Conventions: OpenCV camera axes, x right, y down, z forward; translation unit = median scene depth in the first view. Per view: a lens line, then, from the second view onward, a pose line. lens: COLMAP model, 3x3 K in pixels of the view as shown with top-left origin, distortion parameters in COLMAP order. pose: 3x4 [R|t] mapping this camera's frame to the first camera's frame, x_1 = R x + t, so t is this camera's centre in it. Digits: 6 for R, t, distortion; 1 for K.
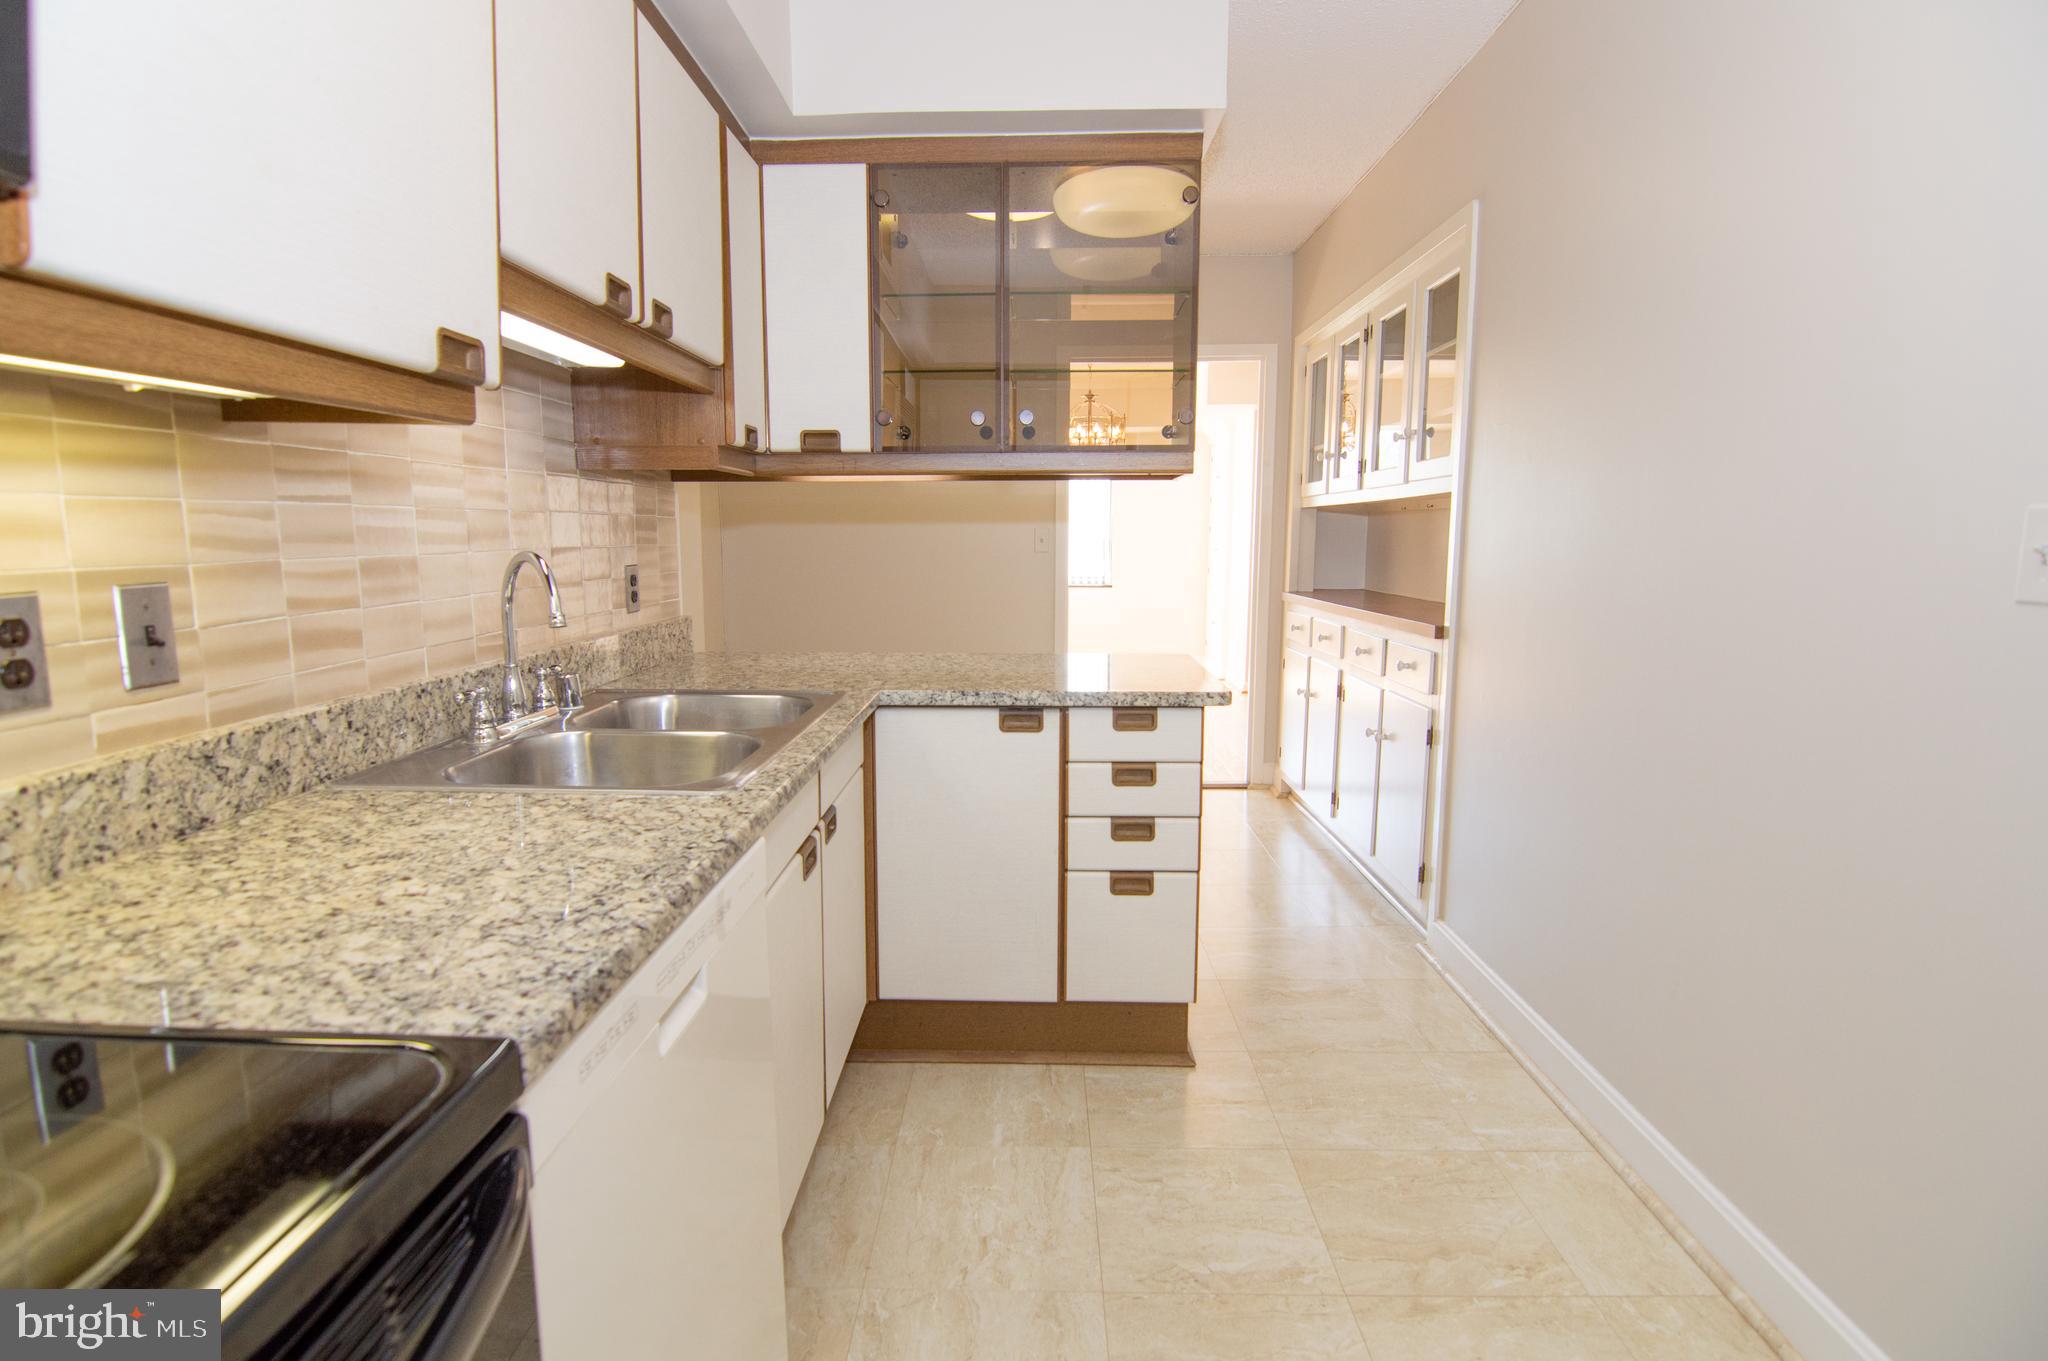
lens RADIAL K [[1050.2, 0, 1014.4], [0, 1050.2, 677.4], [0, 0, 1]] dist [-0.003325, -0.001882]
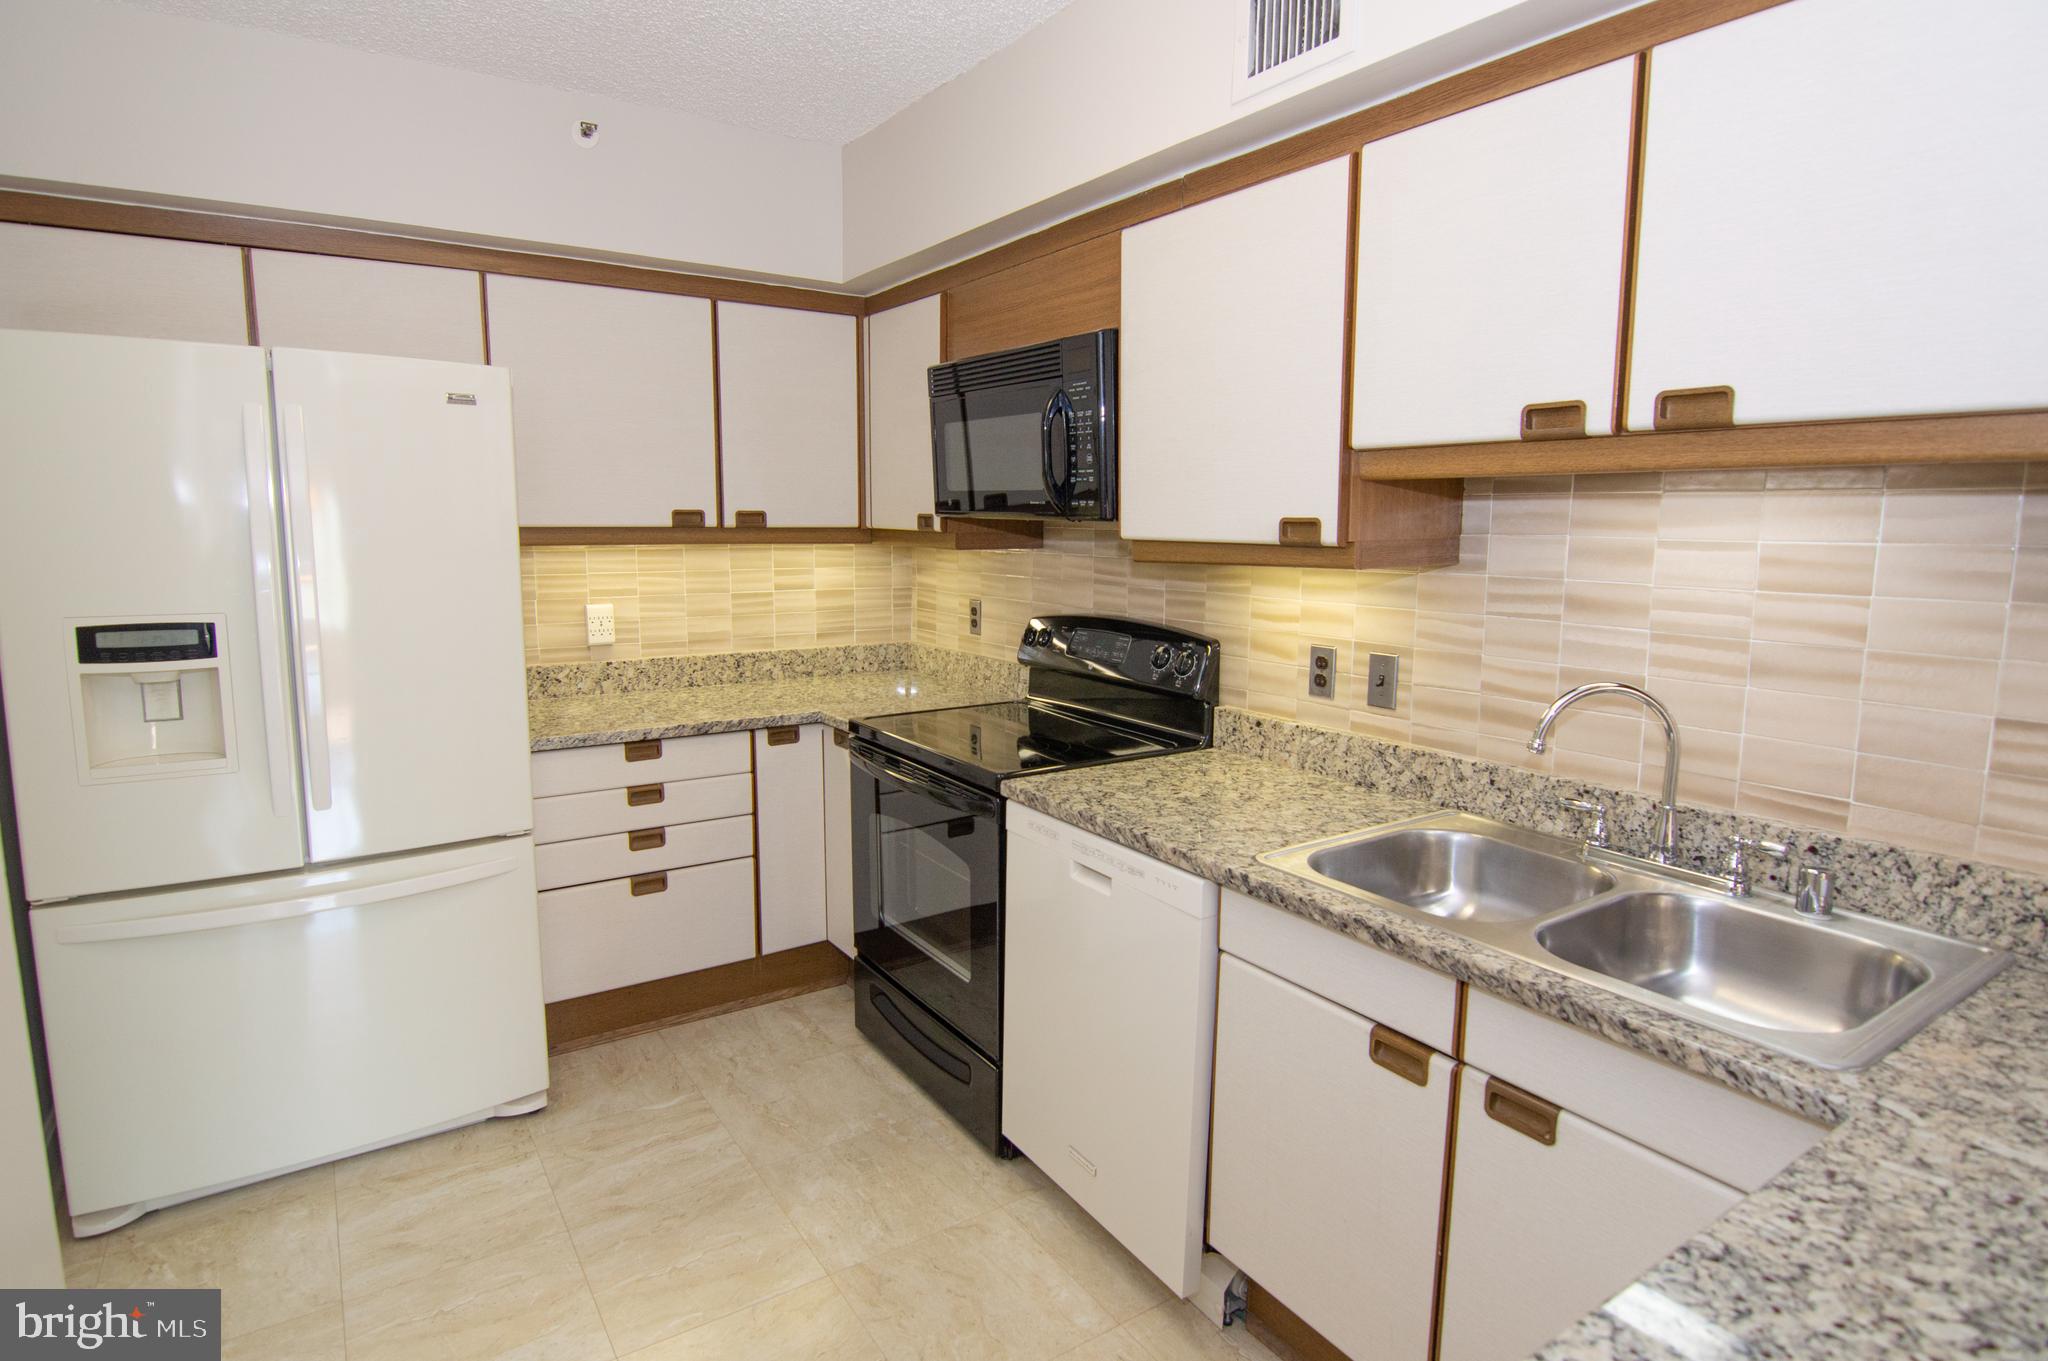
lens RADIAL K [[1050.2, 0, 1013.6], [0, 1050.2, 660.3], [0, 0, 1]] dist [-0.003325, -0.001882]
pose [[-0.820959, 0.061511, -0.567664, 0.706160], [-0.093735, 0.966174, 0.240253, -0.422347], [0.563241, 0.250448, -0.787423, 1.911211]]
